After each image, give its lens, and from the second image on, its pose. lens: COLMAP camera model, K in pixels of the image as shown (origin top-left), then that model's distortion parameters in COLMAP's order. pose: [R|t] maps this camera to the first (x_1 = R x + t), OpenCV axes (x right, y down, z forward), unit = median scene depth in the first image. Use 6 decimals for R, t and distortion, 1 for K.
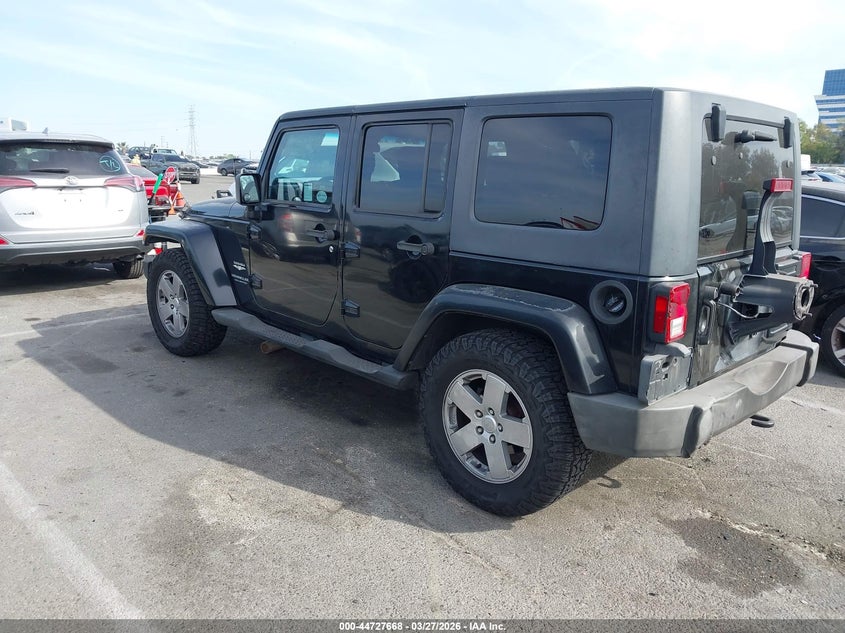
lens RADIAL K [[674.1, 0, 422.5], [0, 674.1, 316.5], [0, 0, 1]] dist [-0.164341, -0.000352]
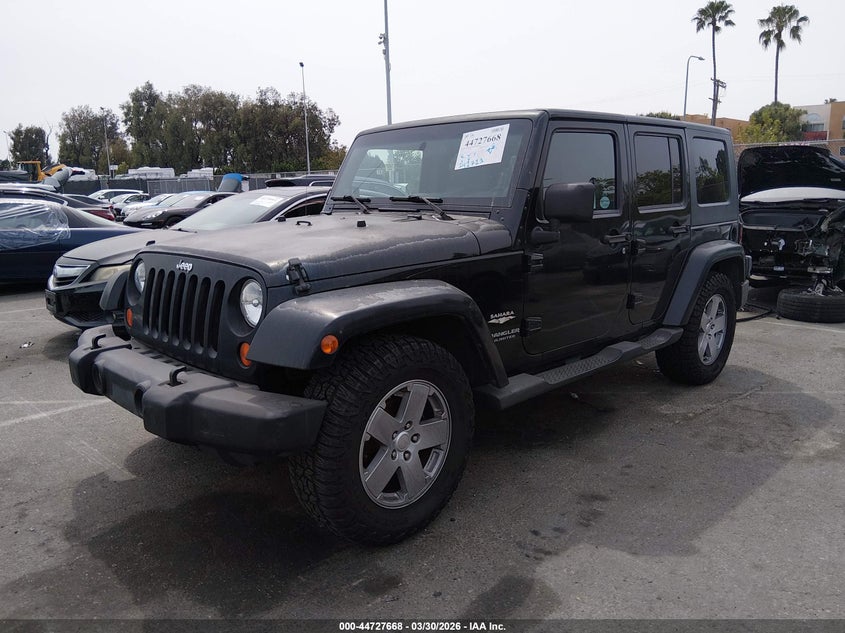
lens RADIAL K [[663.6, 0, 422.5], [0, 663.6, 334.4], [0, 0, 1]] dist [0.004420, 0.000844]
pose [[0.007960, -0.236269, 0.971655, -0.987719], [0.249935, 0.941315, 0.226844, -0.245572], [-0.968230, 0.241045, 0.066545, 1.060532]]
